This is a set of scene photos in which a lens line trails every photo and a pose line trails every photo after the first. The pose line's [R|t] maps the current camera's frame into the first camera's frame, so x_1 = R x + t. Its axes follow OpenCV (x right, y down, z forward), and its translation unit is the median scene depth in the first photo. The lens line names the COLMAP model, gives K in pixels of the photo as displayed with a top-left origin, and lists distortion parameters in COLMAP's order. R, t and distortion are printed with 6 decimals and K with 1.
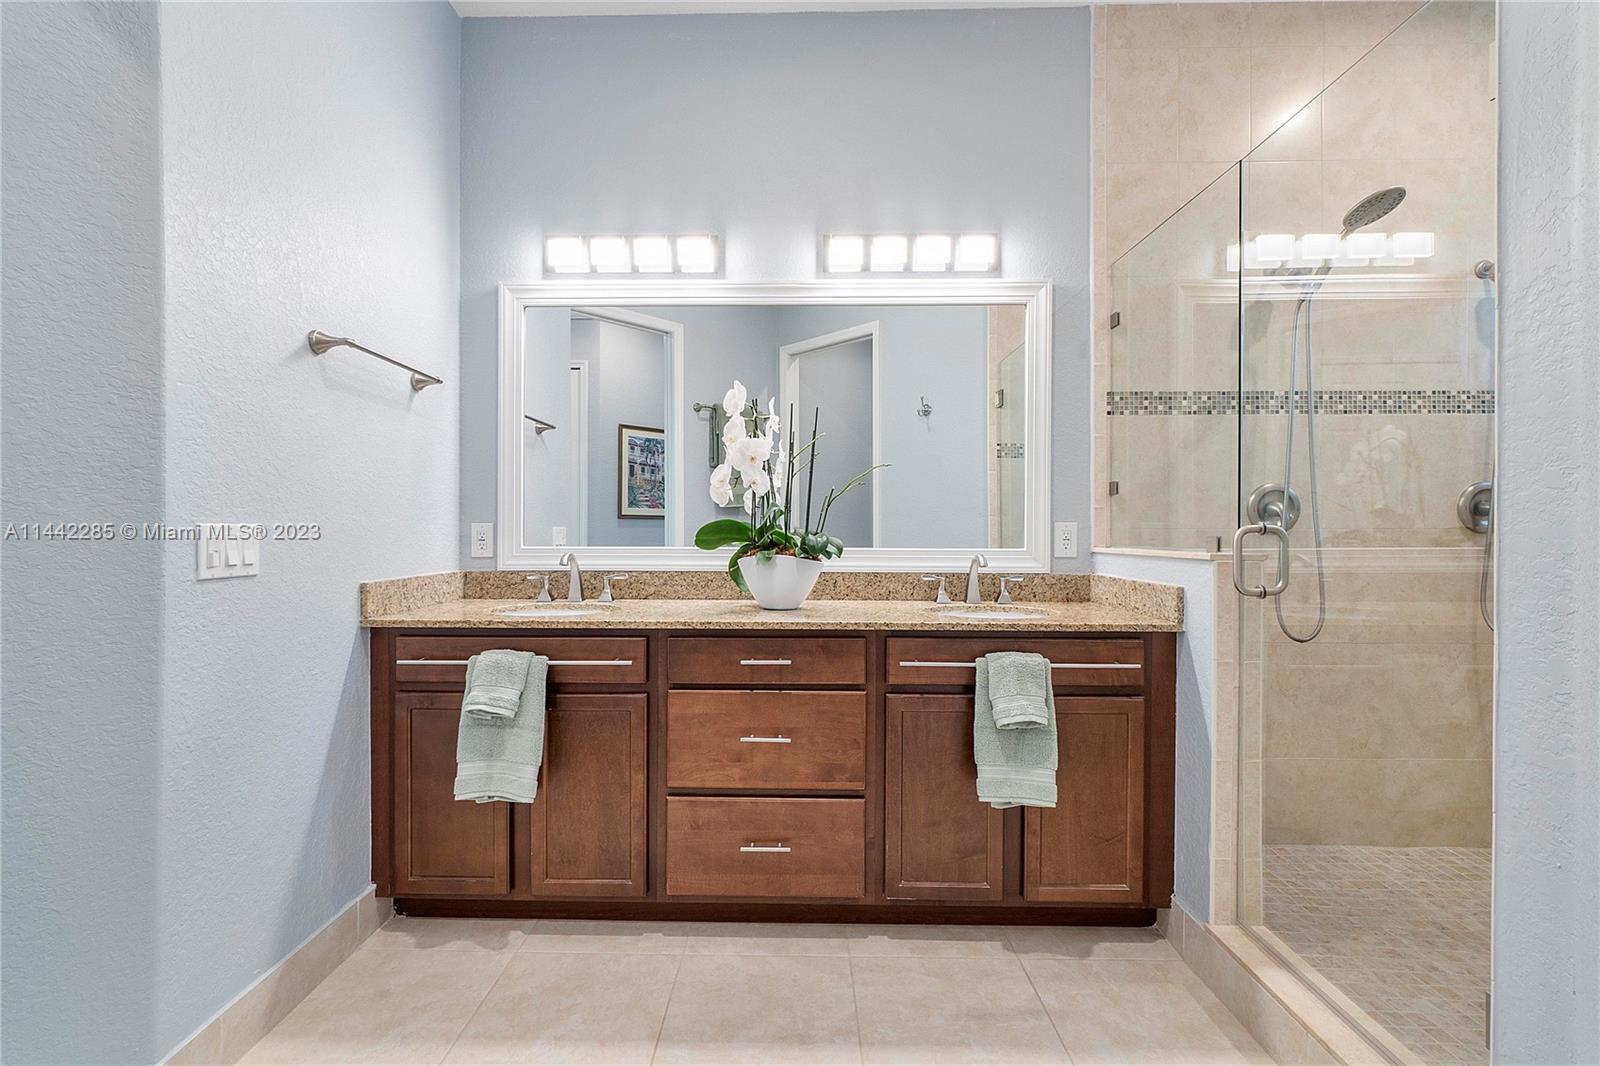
lens RADIAL K [[697.1, 0, 786.9], [0, 697.1, 533.2], [0, 0, 1]] dist [-0.005489, 0.001615]
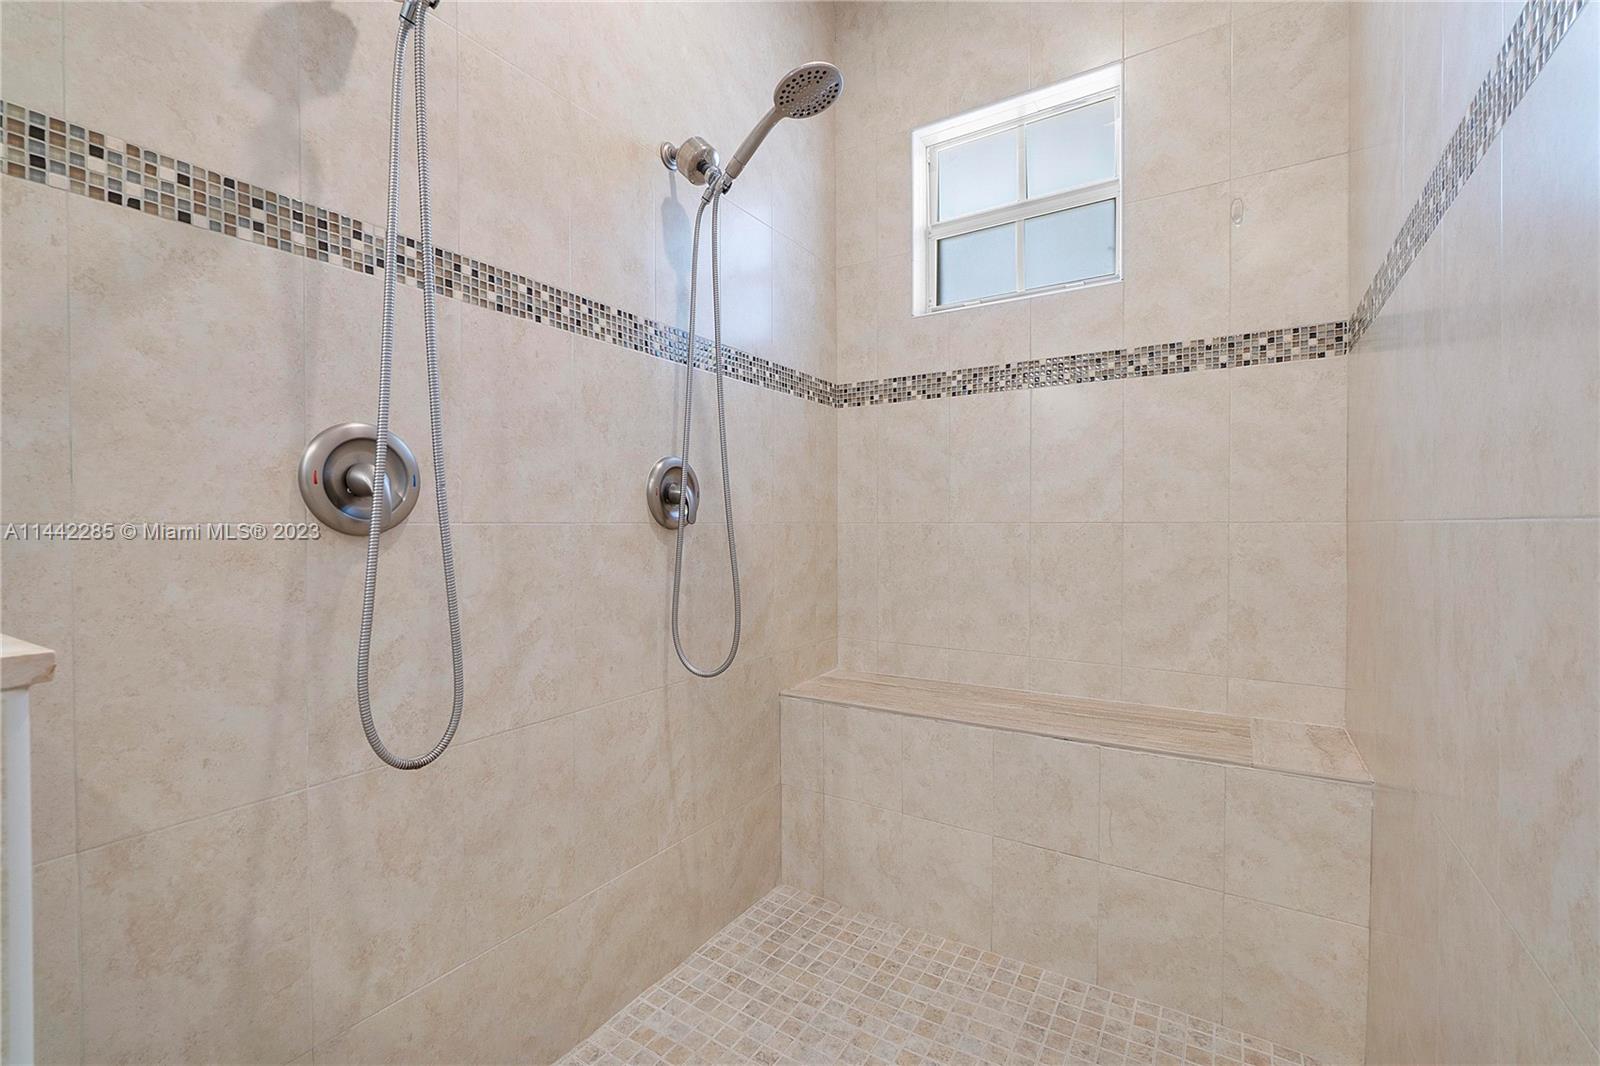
lens RADIAL K [[697.1, 0, 788.1], [0, 697.1, 533.1], [0, 0, 1]] dist [-0.005489, 0.001615]
pose [[0.527390, -0.013682, 0.849513, 0.458923], [0.007585, 0.999906, 0.011395, -0.003111], [-0.849590, 0.000434, 0.527444, 0.523108]]
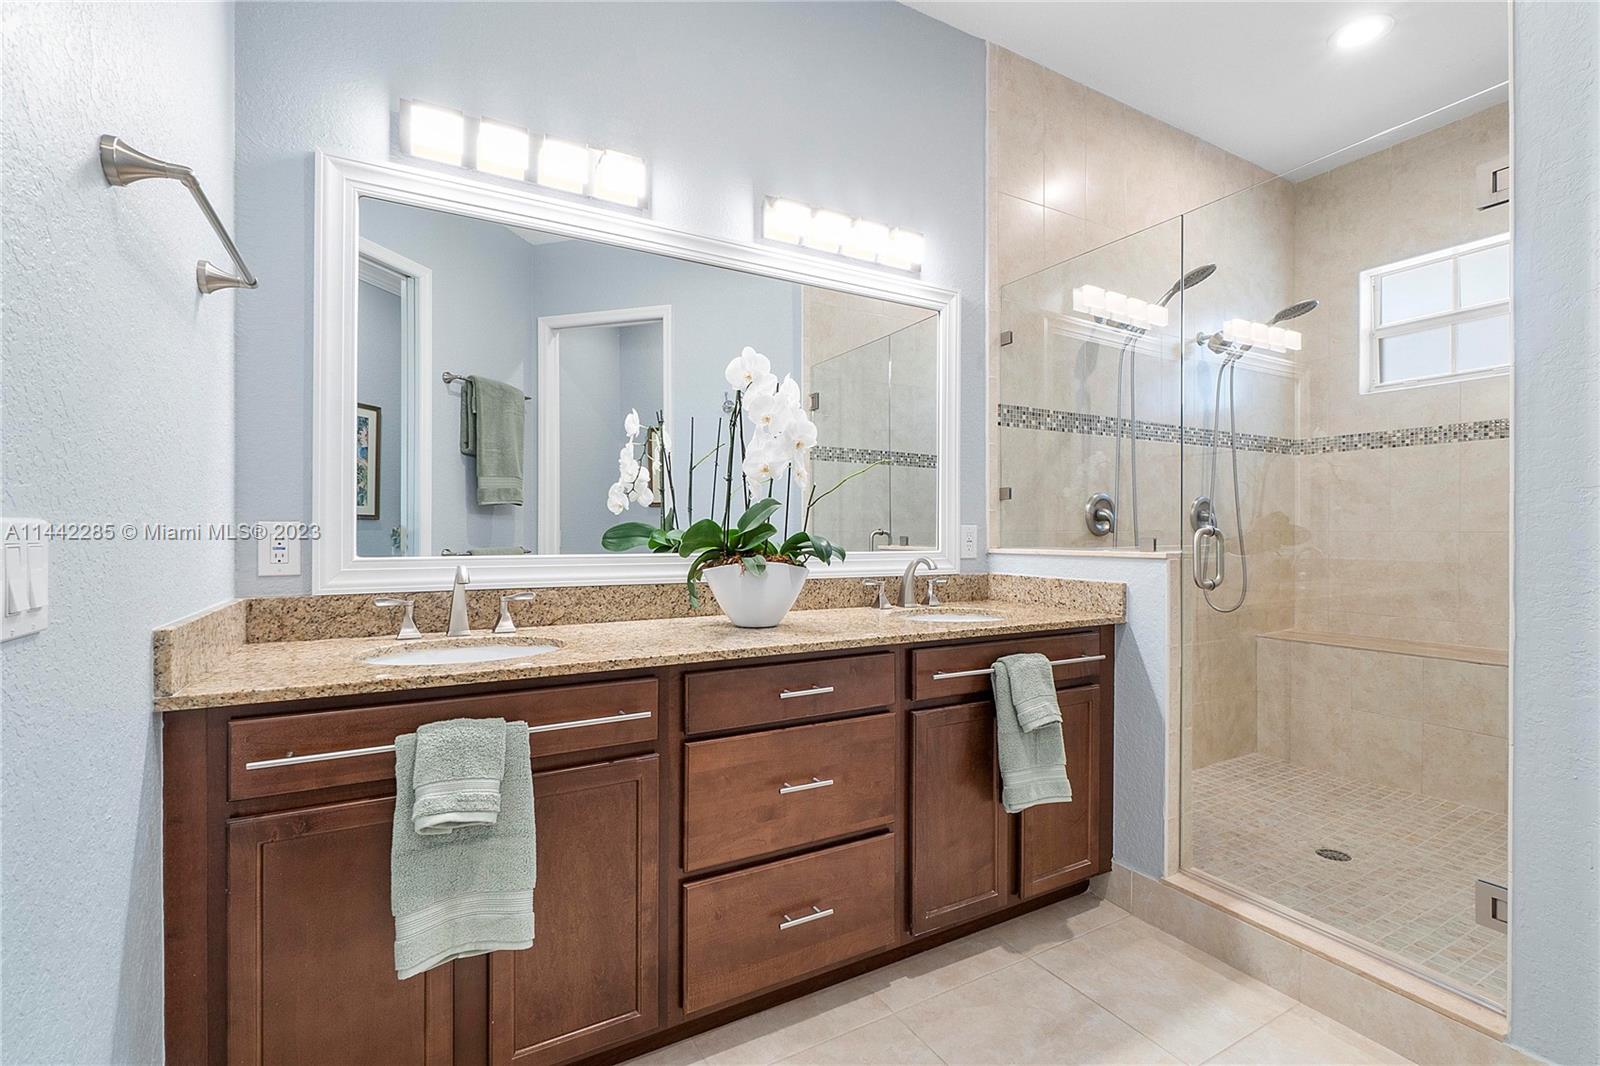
lens RADIAL K [[697.1, 0, 785.4], [0, 697.1, 533.5], [0, 0, 1]] dist [-0.005489, 0.001615]
pose [[0.866697, -0.001044, 0.498833, -0.367103], [0.001914, 0.999997, -0.001233, -0.001866], [-0.498831, 0.002023, 0.866697, 0.233296]]
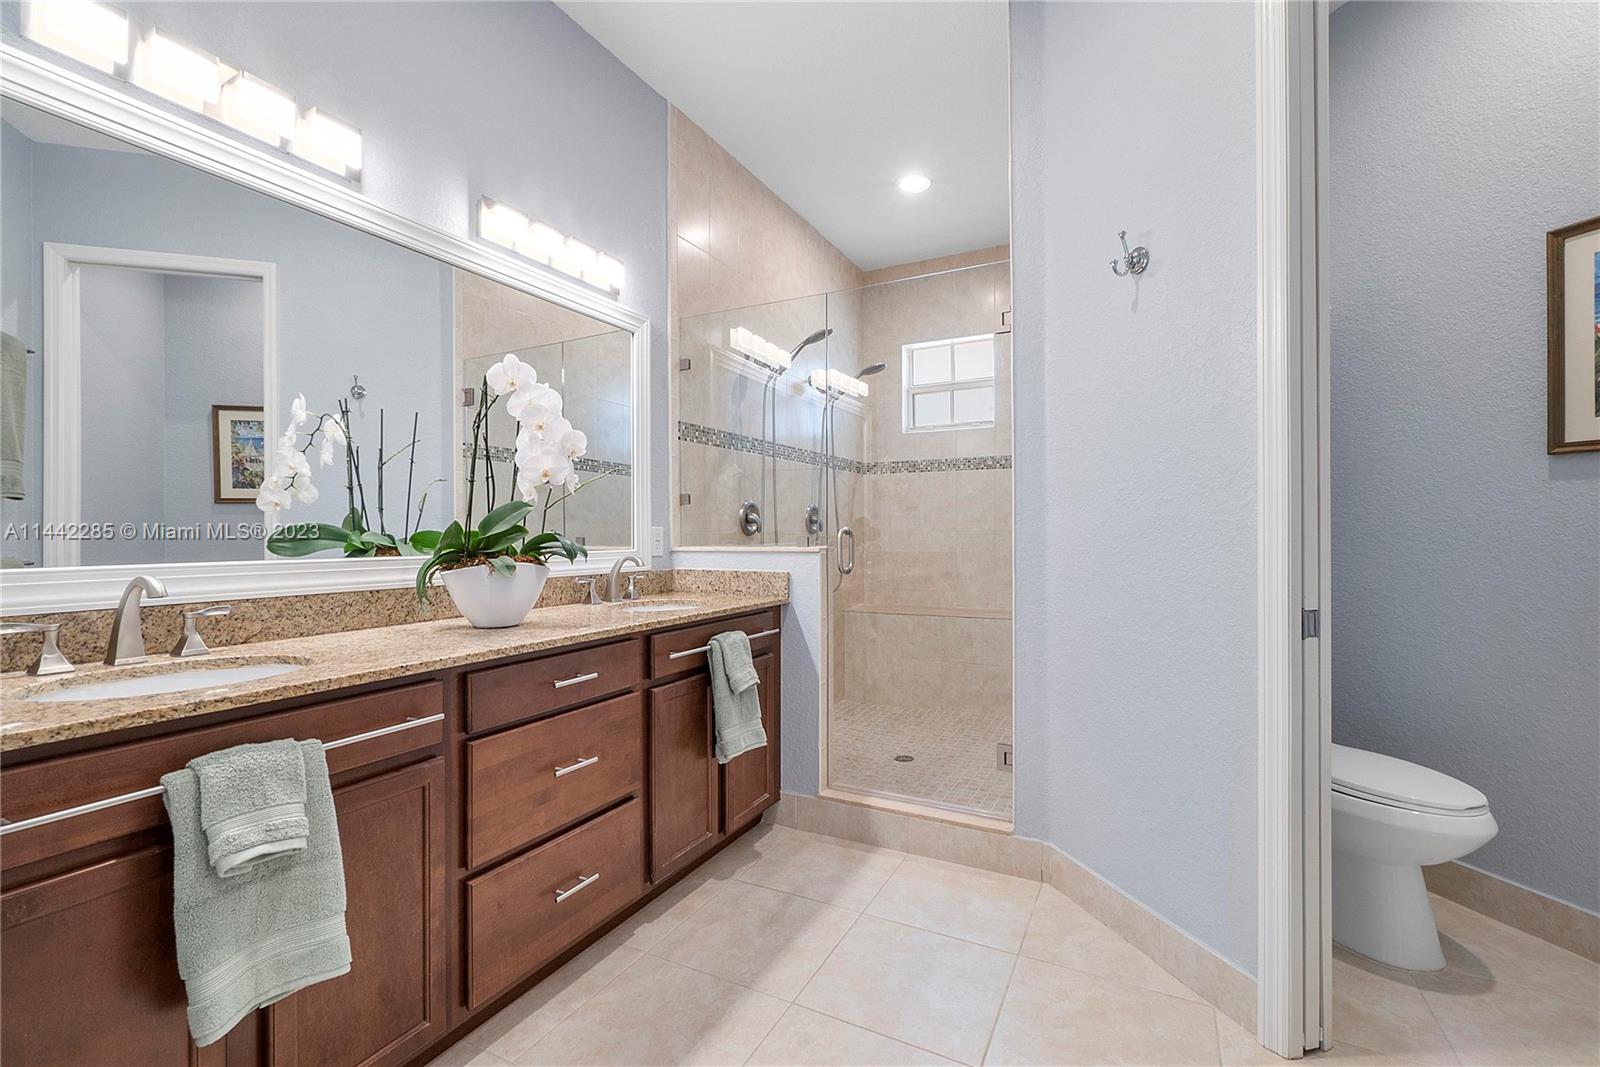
lens RADIAL K [[697.1, 0, 789.6], [0, 697.1, 533.9], [0, 0, 1]] dist [-0.005489, 0.001615]
pose [[0.449417, -0.004307, 0.893311, -0.561374], [0.009365, 0.999956, 0.000109, -0.001009], [-0.893273, 0.008317, 0.449438, 0.273581]]
